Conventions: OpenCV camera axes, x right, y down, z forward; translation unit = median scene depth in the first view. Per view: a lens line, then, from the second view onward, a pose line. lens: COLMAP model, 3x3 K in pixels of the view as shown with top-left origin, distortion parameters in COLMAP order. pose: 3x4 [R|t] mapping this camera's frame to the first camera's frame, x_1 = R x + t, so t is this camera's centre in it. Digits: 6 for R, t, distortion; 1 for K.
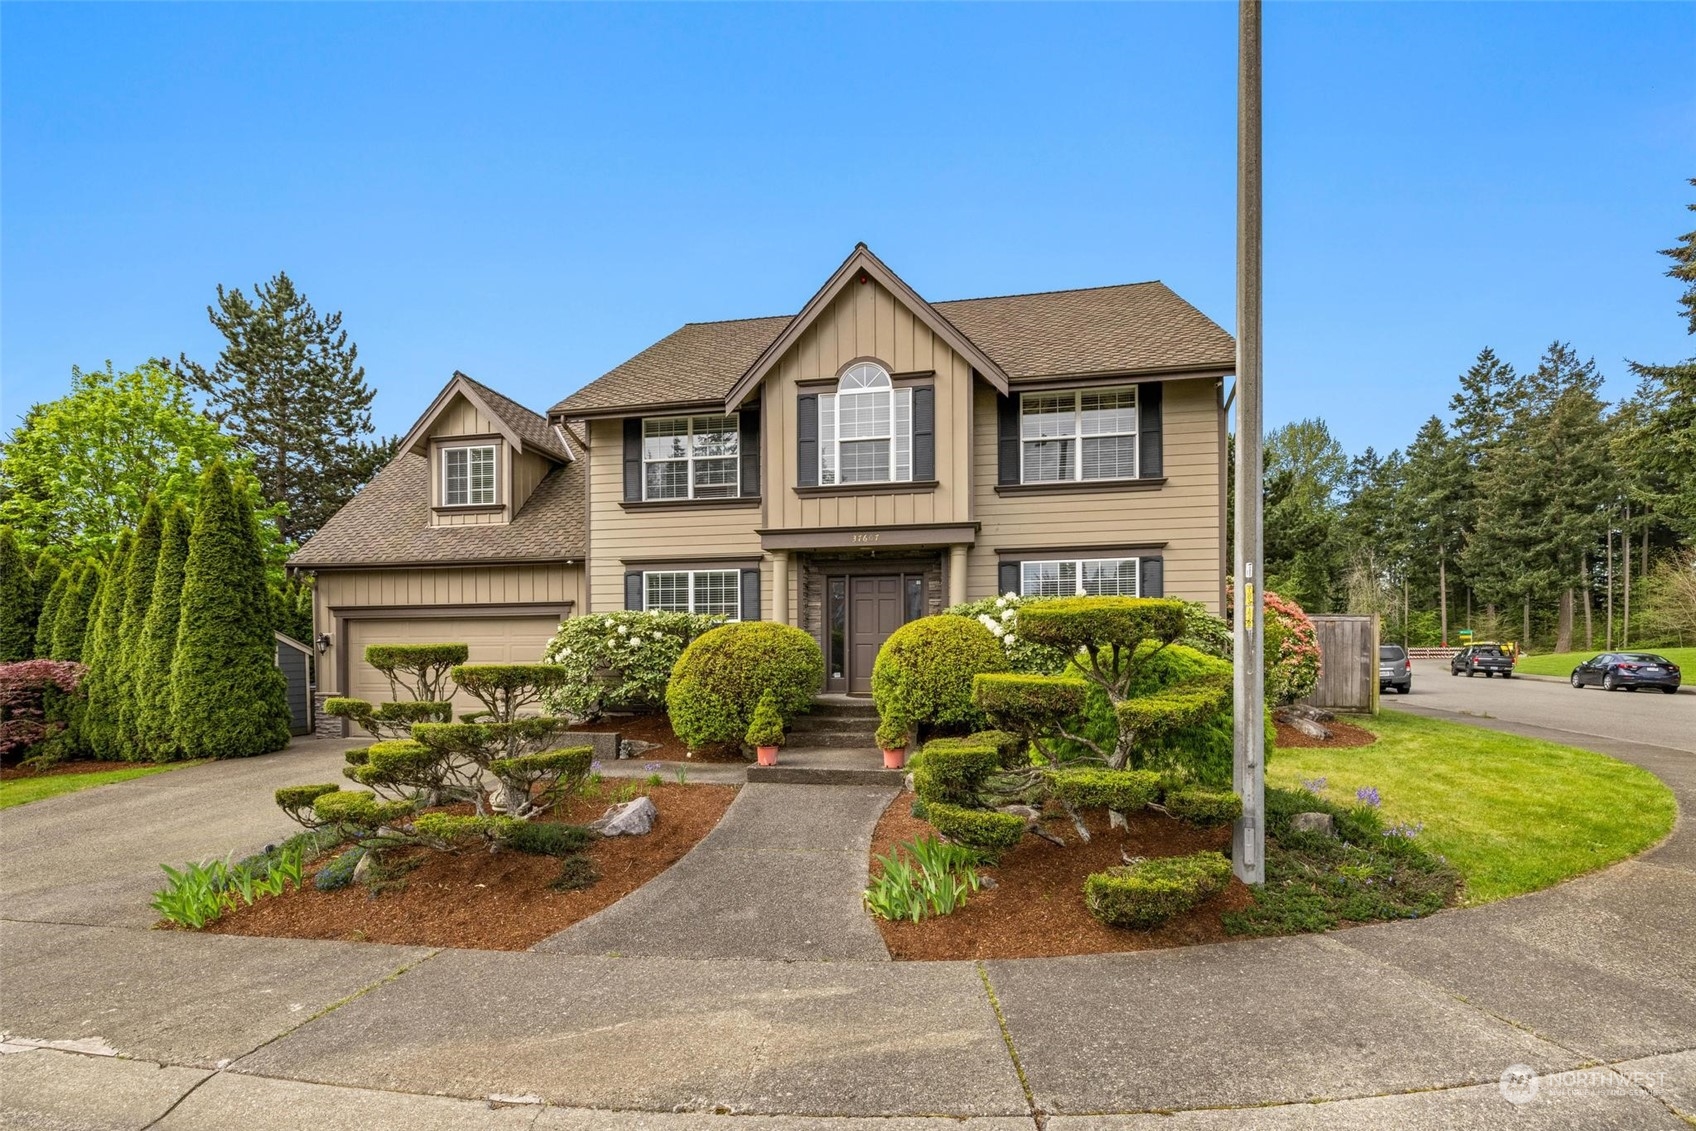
lens RADIAL K [[735.5, 0, 852.6], [0, 735.5, 639.2], [0, 0, 1]] dist [0.001697, -0.000420]
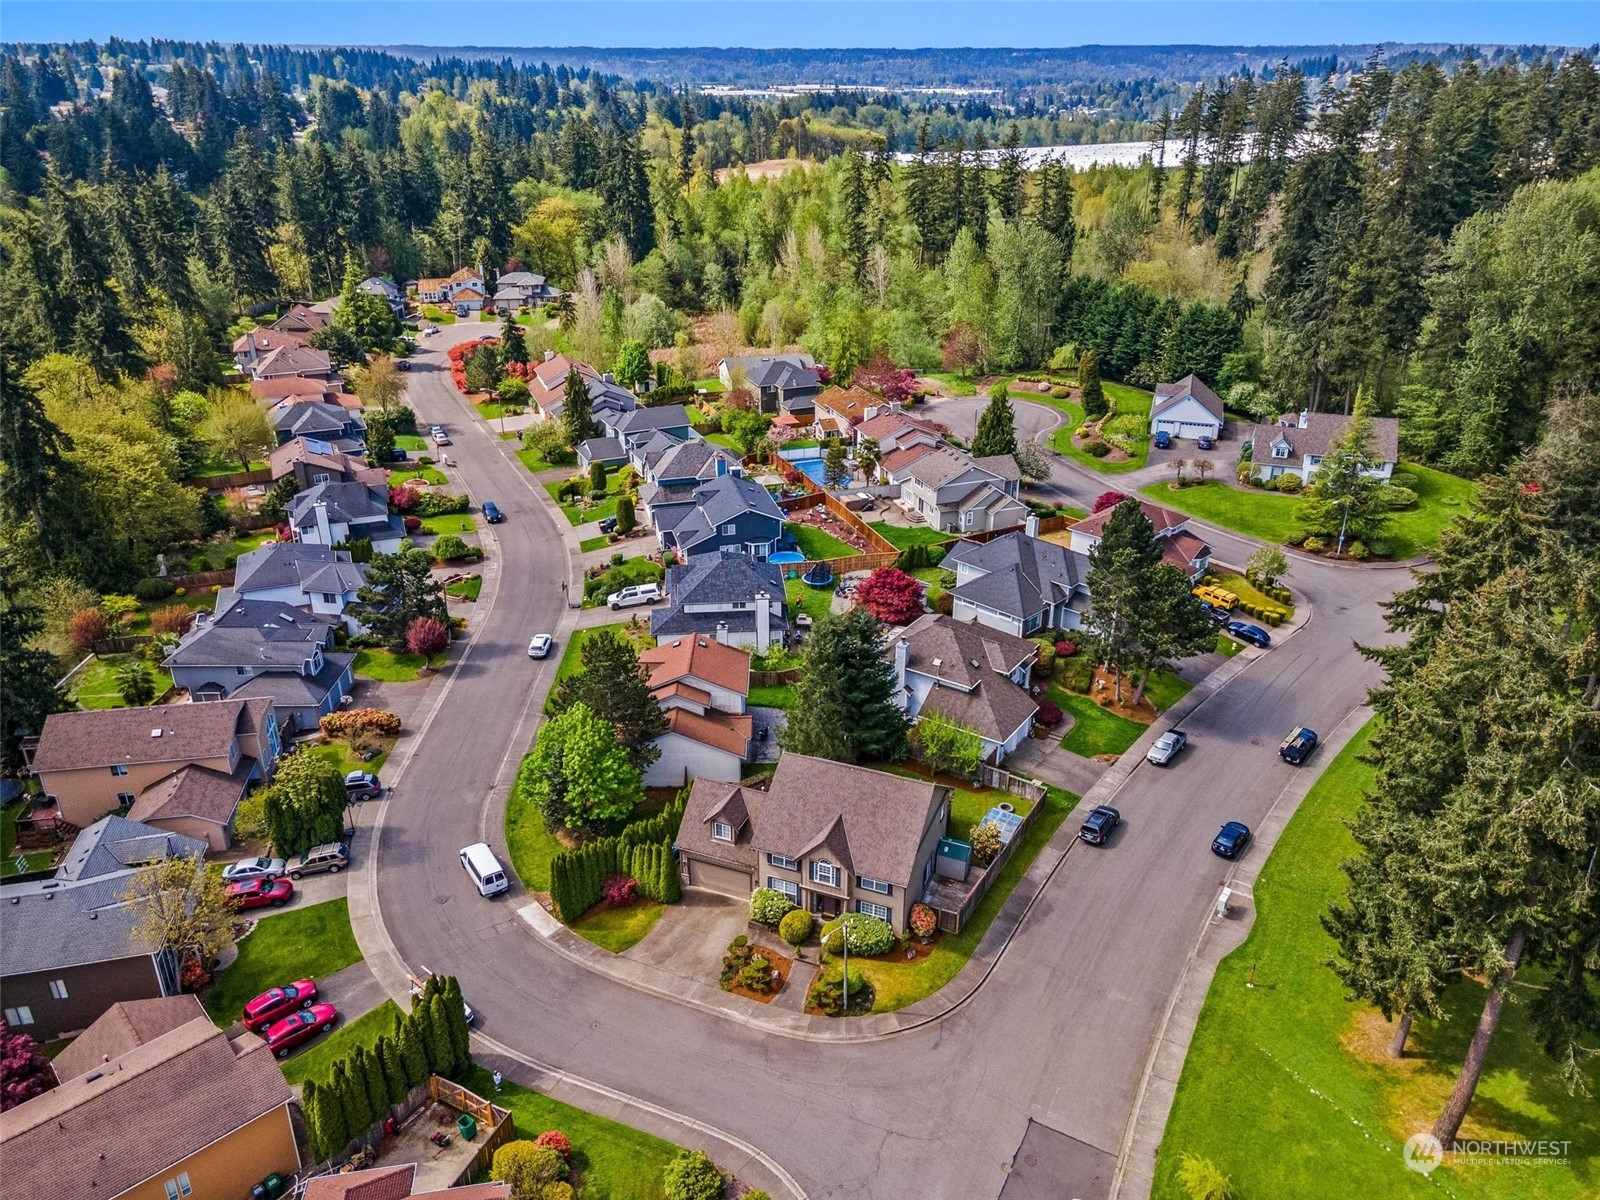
lens RADIAL K [[1168.6, 0, 802.4], [0, 1168.6, 595.8], [0, 0, 1]] dist [0.027719, 0.013565]
pose [[0.980565, 0.090719, -0.173959, 0.900702], [-0.004308, 0.896415, 0.443196, -4.615003], [0.196146, -0.433833, 0.879384, -4.170906]]
